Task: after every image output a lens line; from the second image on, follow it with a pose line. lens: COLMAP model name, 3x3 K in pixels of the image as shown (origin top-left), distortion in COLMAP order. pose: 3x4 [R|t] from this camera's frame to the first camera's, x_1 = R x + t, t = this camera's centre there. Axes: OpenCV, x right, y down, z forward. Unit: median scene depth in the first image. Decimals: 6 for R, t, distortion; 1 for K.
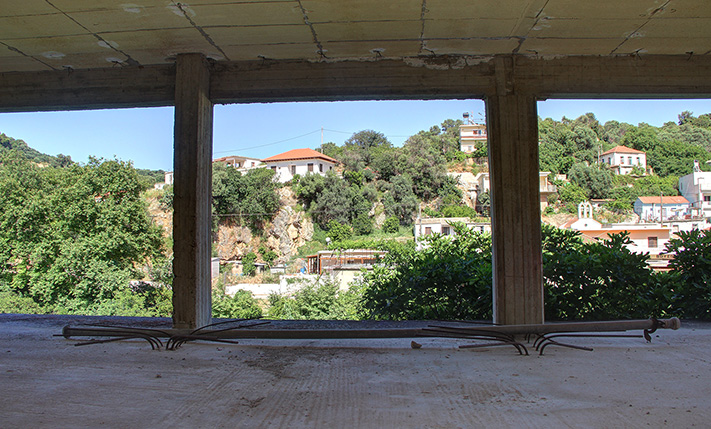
lens RADIAL K [[603.4, 0, 350.6], [0, 603.4, 216.2], [0, 0, 1]] dist [-0.111850, 0.017588]
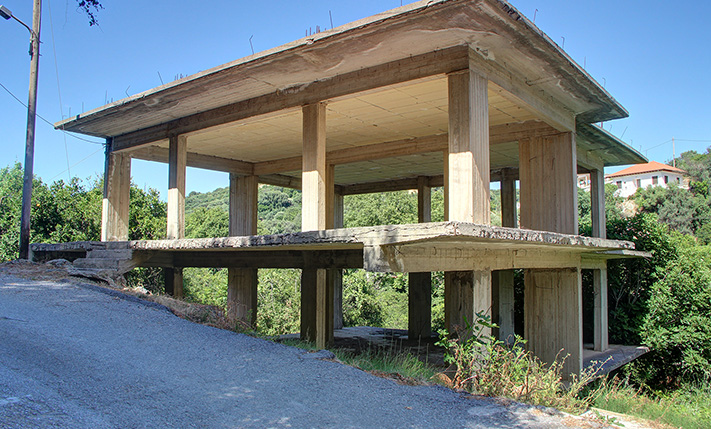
lens RADIAL K [[603.4, 0, 355.7], [0, 603.4, 215.2], [0, 0, 1]] dist [-0.111850, 0.017588]
pose [[0.828118, -0.043582, -0.558857, 0.080148], [0.025757, 0.998878, -0.039729, 0.005871], [0.559962, 0.018506, 0.828311, -0.125791]]
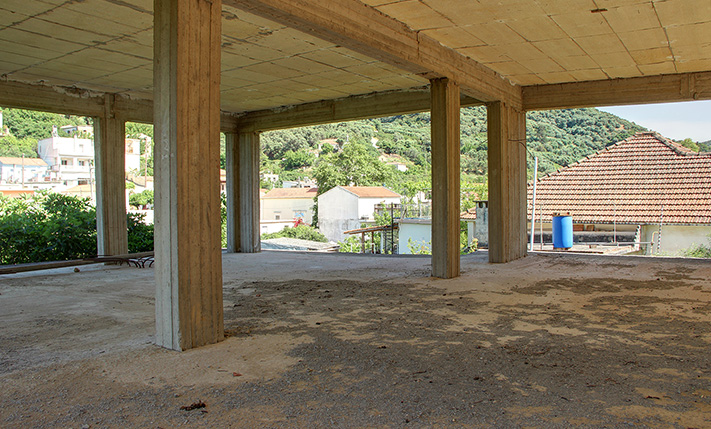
lens RADIAL K [[603.4, 0, 356.7], [0, 603.4, 213.6], [0, 0, 1]] dist [-0.111850, 0.017588]
pose [[0.508587, -0.011823, 0.860930, -0.044489], [-0.043386, 0.998284, 0.039339, -0.001879], [-0.859917, -0.057360, 0.507201, -0.023894]]
